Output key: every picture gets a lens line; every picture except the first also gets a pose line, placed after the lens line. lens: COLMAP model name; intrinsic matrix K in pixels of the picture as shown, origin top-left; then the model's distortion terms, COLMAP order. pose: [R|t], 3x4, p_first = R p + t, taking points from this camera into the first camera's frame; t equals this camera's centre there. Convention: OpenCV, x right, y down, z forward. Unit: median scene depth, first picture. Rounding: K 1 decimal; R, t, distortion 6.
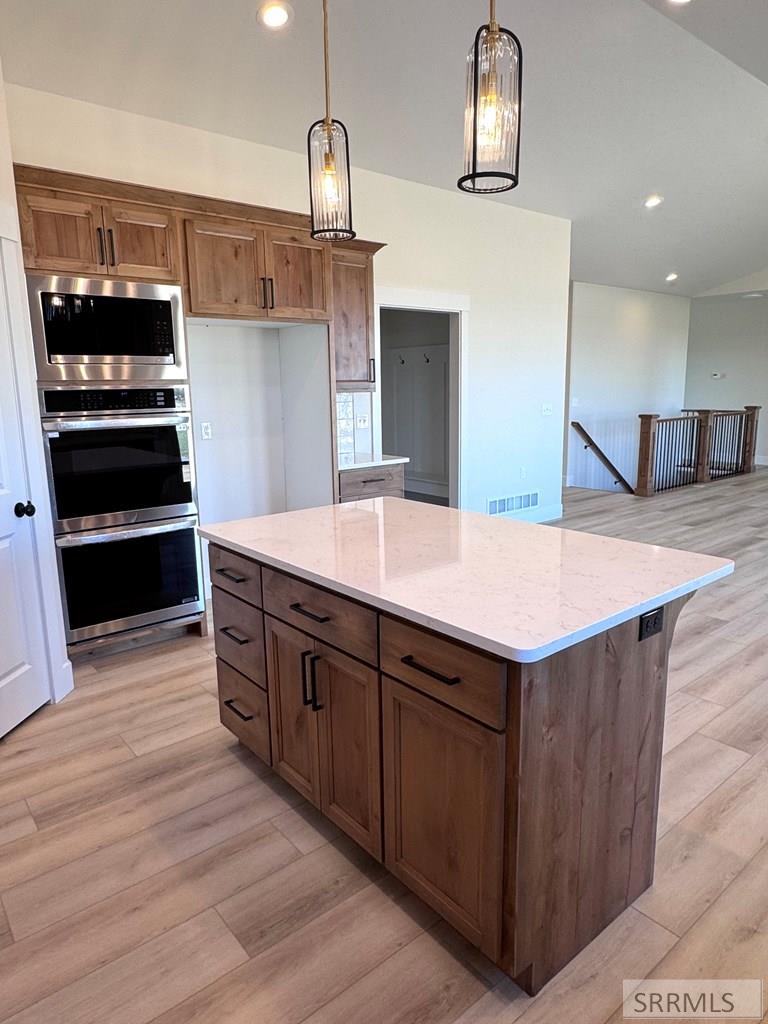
lens RADIAL K [[649.2, 0, 384.1], [0, 649.2, 509.2], [0, 0, 1]] dist [-0.011033, 0.006210]
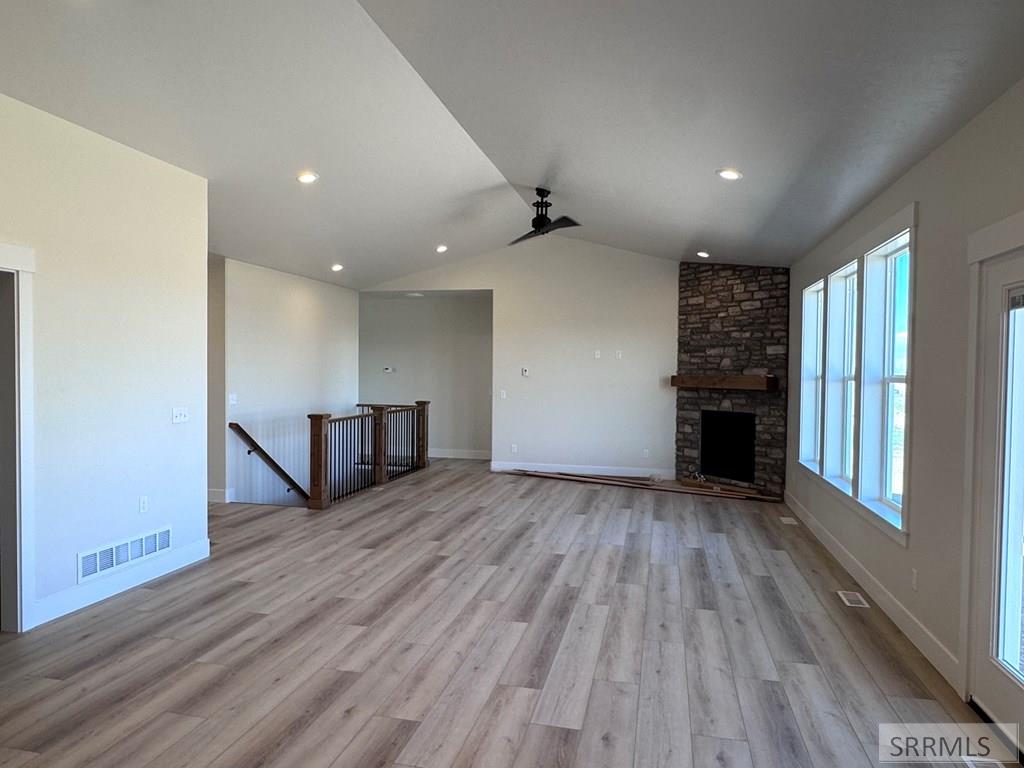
lens RADIAL K [[649.2, 0, 511.8], [0, 649.2, 385.0], [0, 0, 1]] dist [-0.011033, 0.006210]
pose [[0.795091, 0.011043, 0.606390, 0.084887], [0.090448, 0.986494, -0.136559, -0.042565], [-0.599708, 0.163423, 0.783354, 0.153588]]
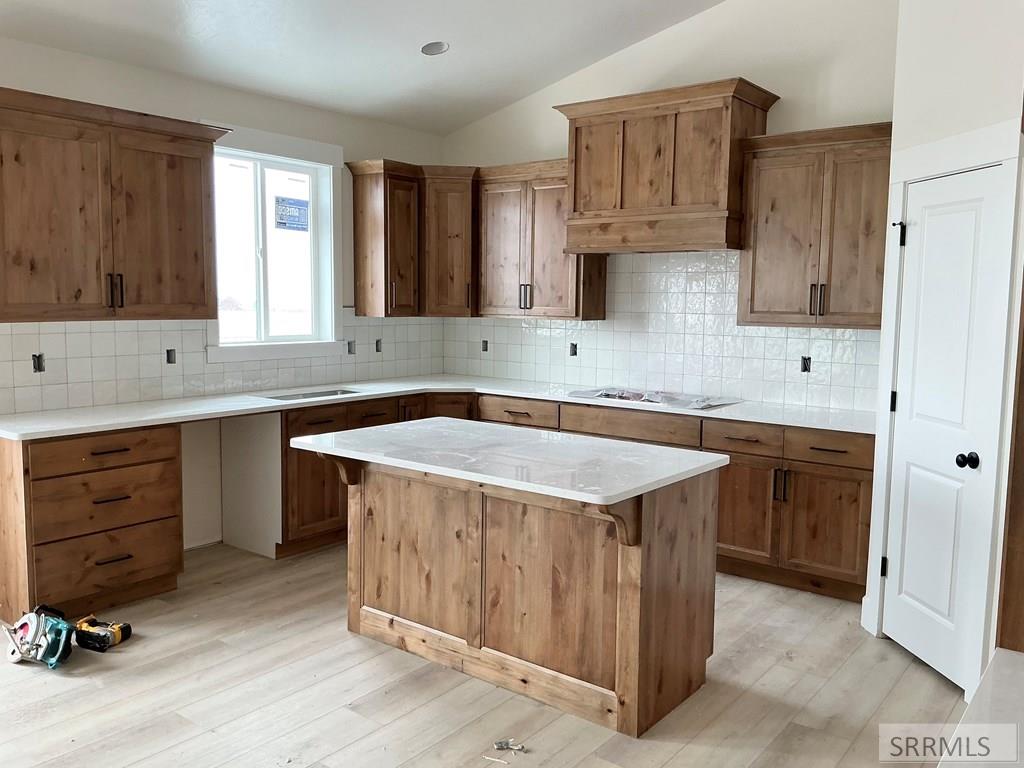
lens RADIAL K [[845.6, 0, 512.1], [0, 845.6, 387.2], [0, 0, 1]] dist [0.084967, -0.158656]
pose [[-0.974388, 0.026998, -0.223245, 0.110523], [-0.040166, 0.955907, 0.290911, -0.142830], [0.221256, 0.292427, -0.930340, 0.667480]]
